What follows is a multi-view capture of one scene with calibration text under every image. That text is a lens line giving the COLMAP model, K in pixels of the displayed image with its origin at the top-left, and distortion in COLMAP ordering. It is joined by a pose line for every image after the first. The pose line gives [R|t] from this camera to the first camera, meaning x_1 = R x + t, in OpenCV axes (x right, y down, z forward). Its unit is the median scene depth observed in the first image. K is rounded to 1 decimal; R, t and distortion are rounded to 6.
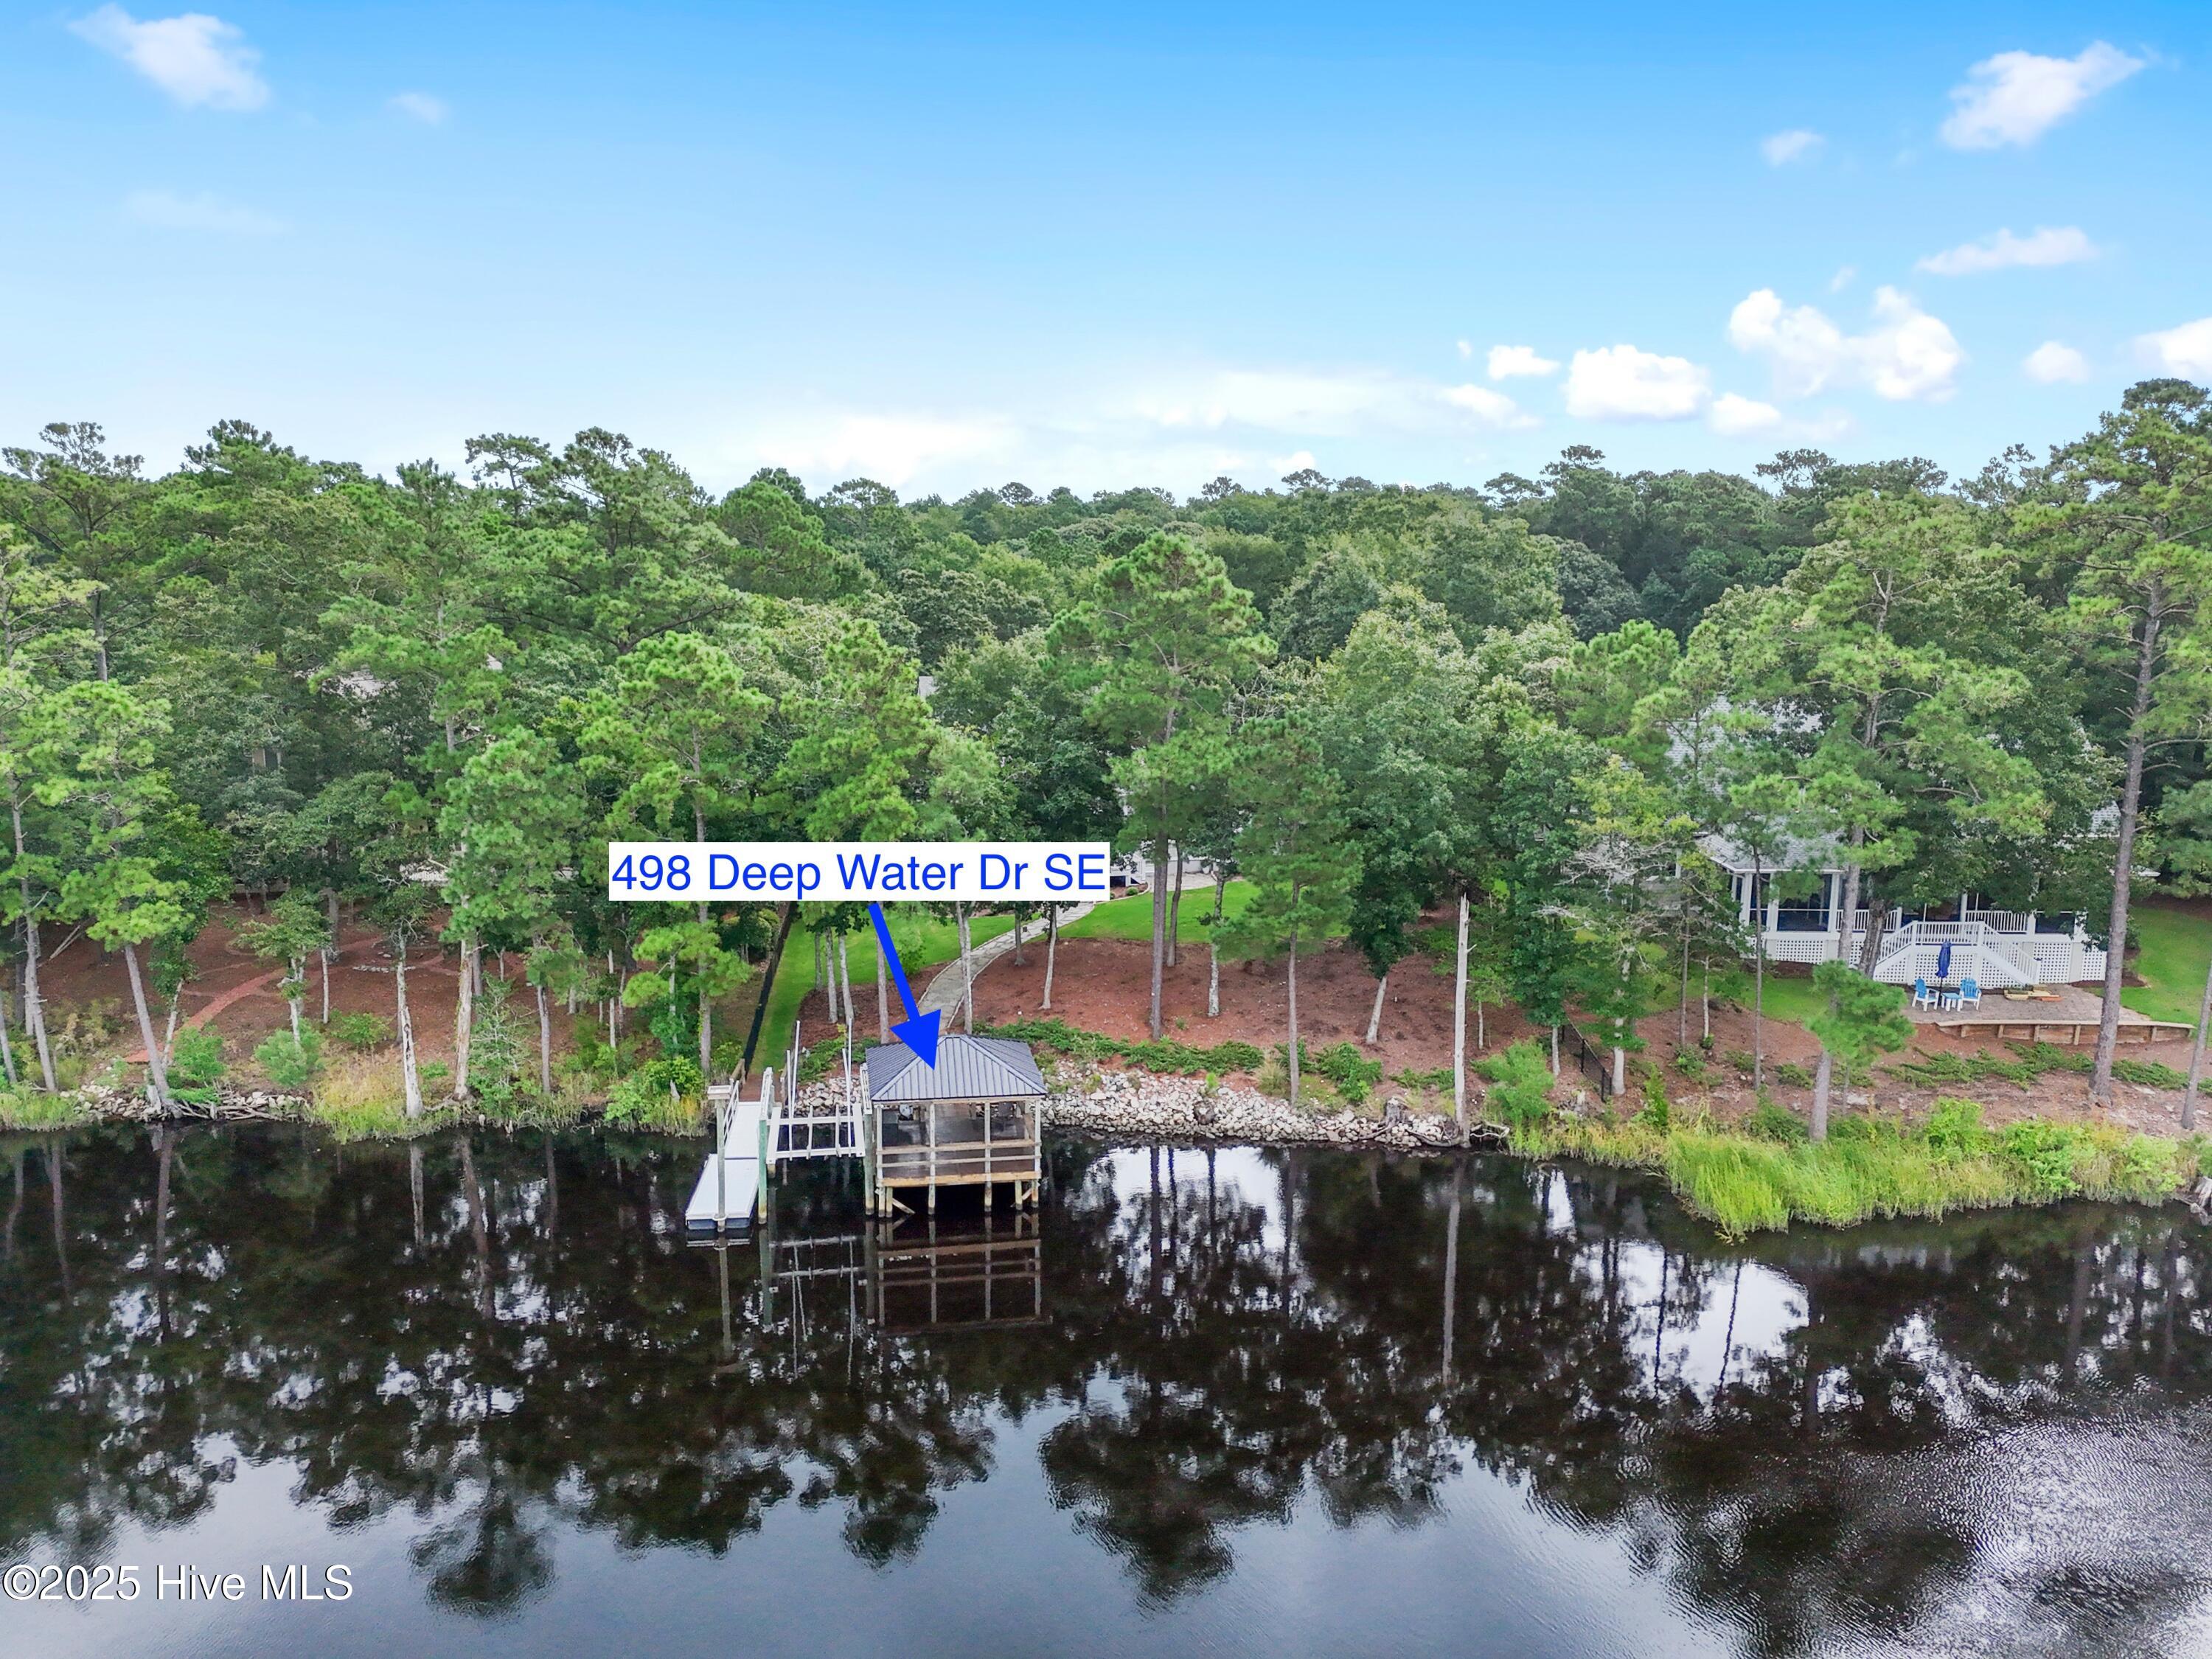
lens RADIAL K [[1619.4, 0, 1106.3], [0, 1619.4, 823.9], [0, 0, 1]] dist [0.071806, -0.067667]
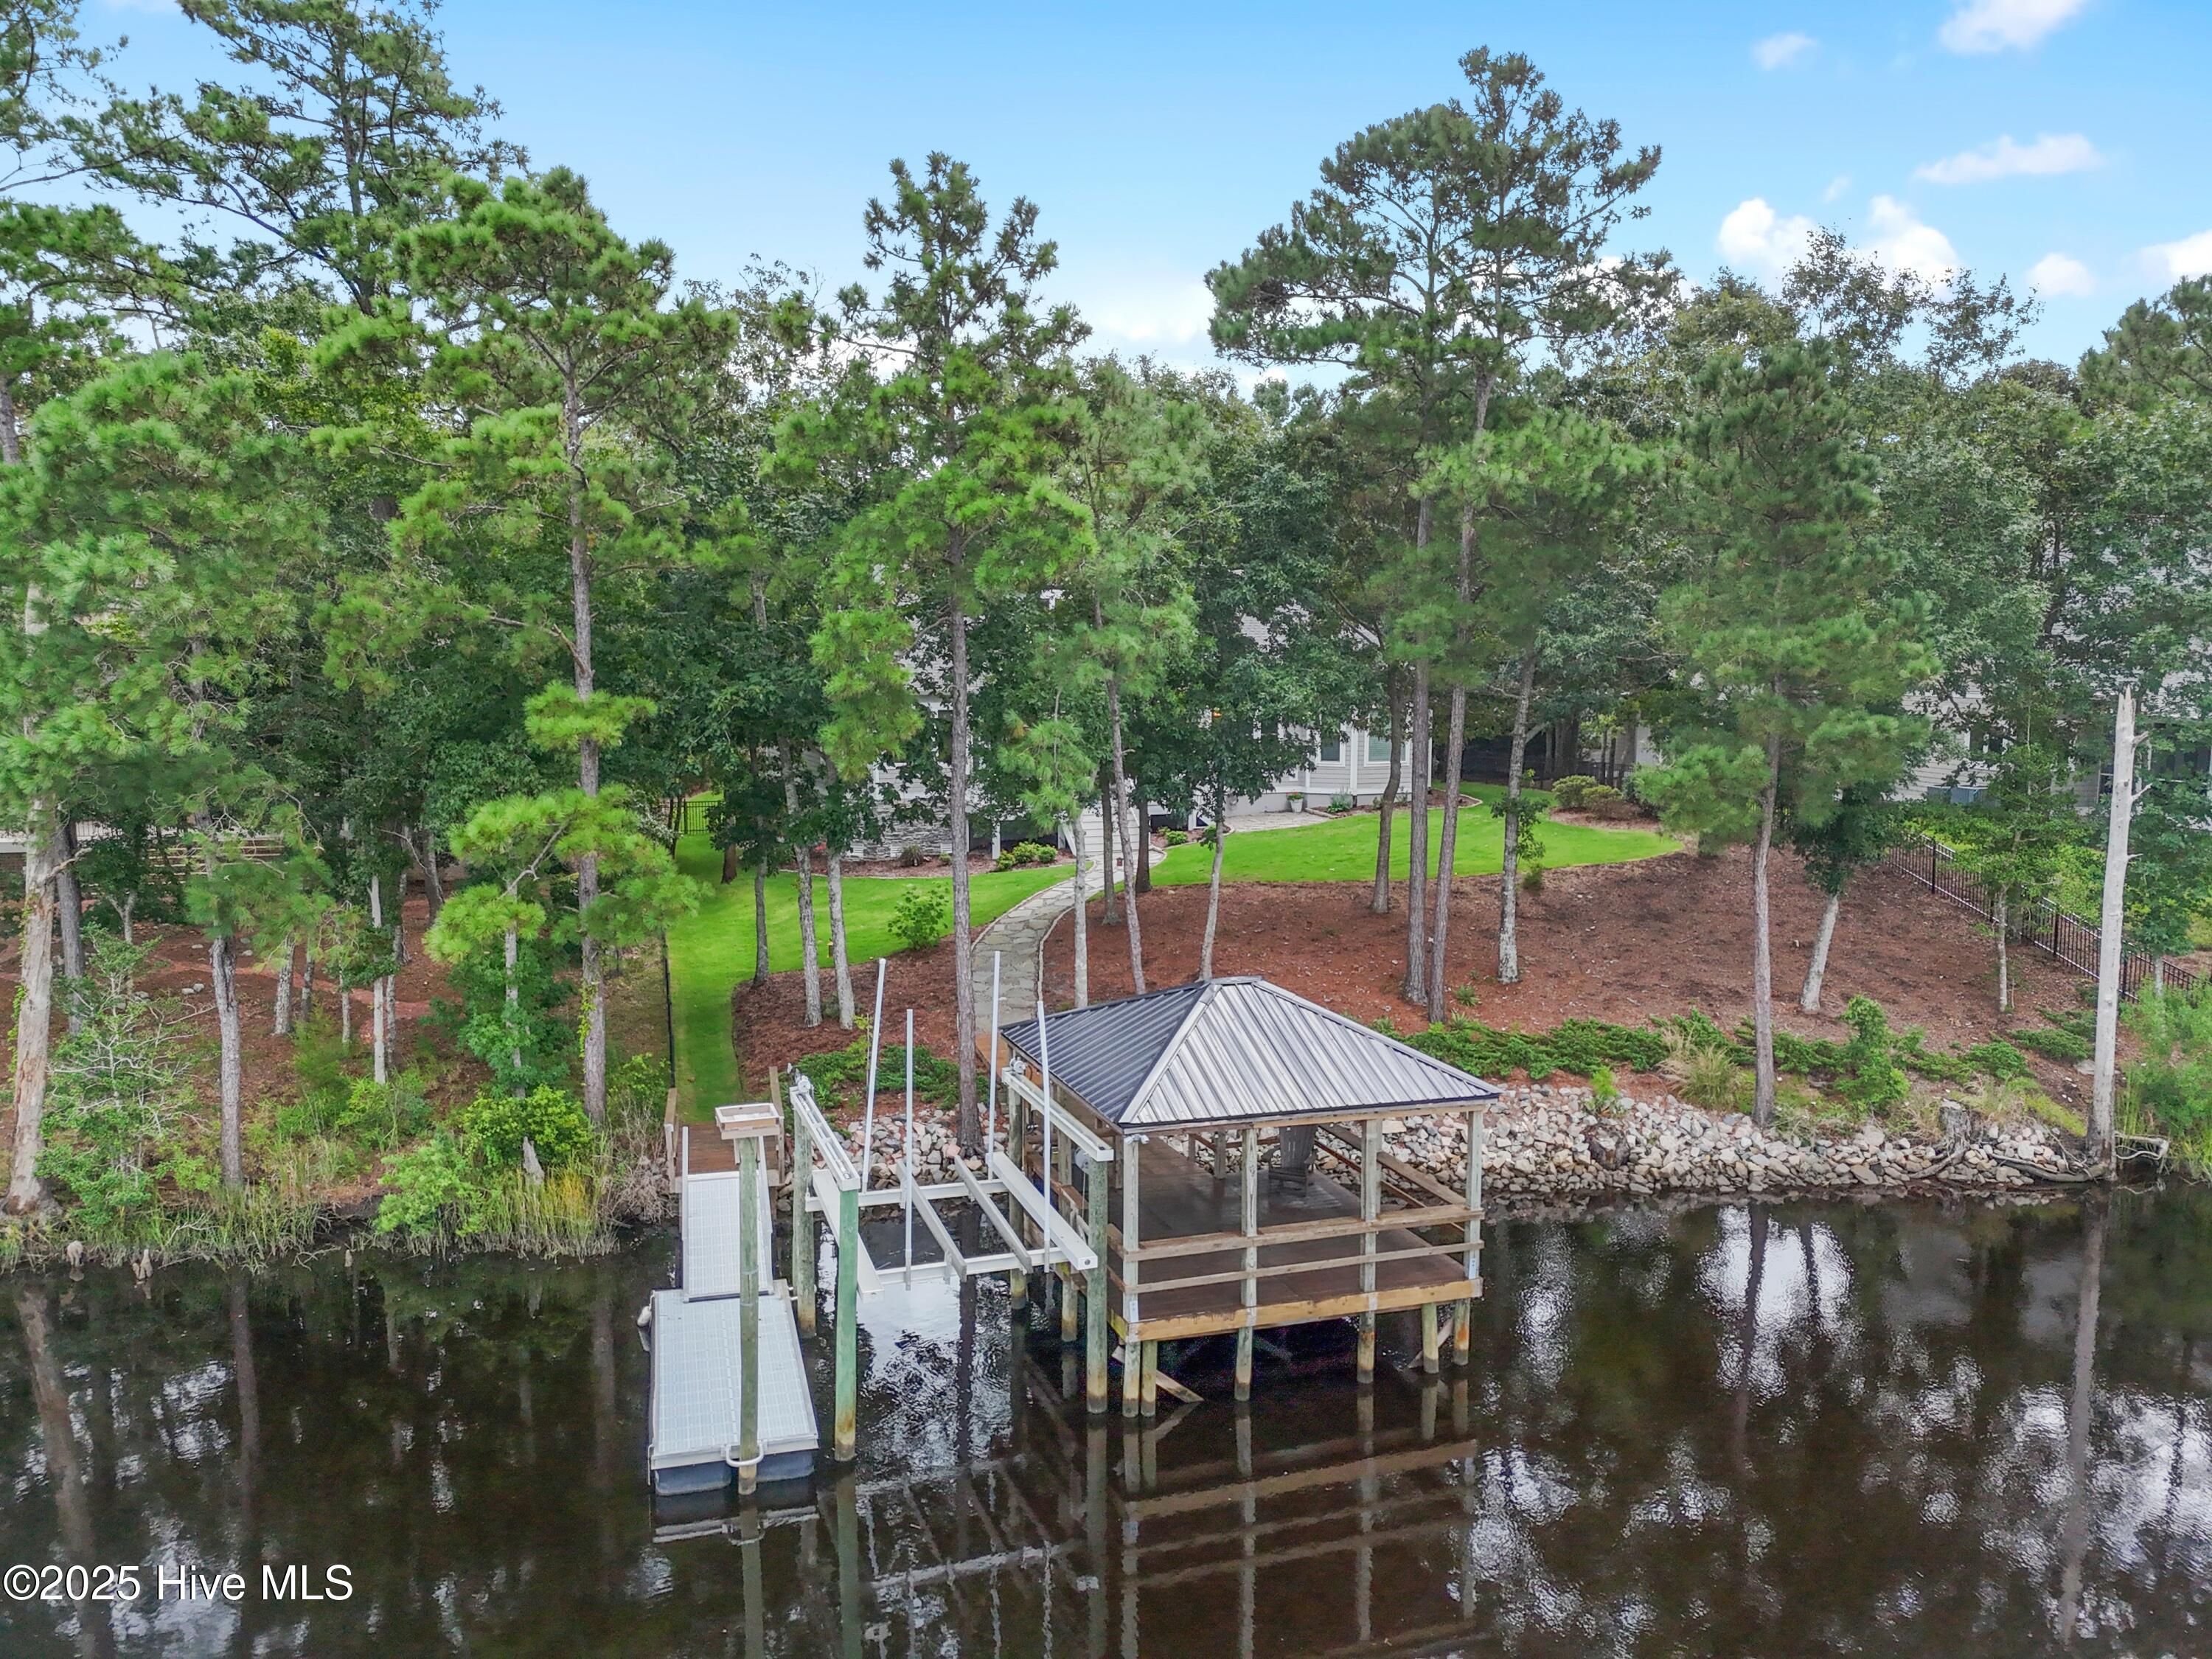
lens RADIAL K [[1619.4, 0, 1112.5], [0, 1619.4, 827.3], [0, 0, 1]] dist [0.071806, -0.067667]
pose [[0.983907, -0.020895, 0.177455, -0.184051], [0.031304, 0.997937, -0.056060, 0.100662], [-0.175917, 0.060713, 0.982531, 0.509144]]
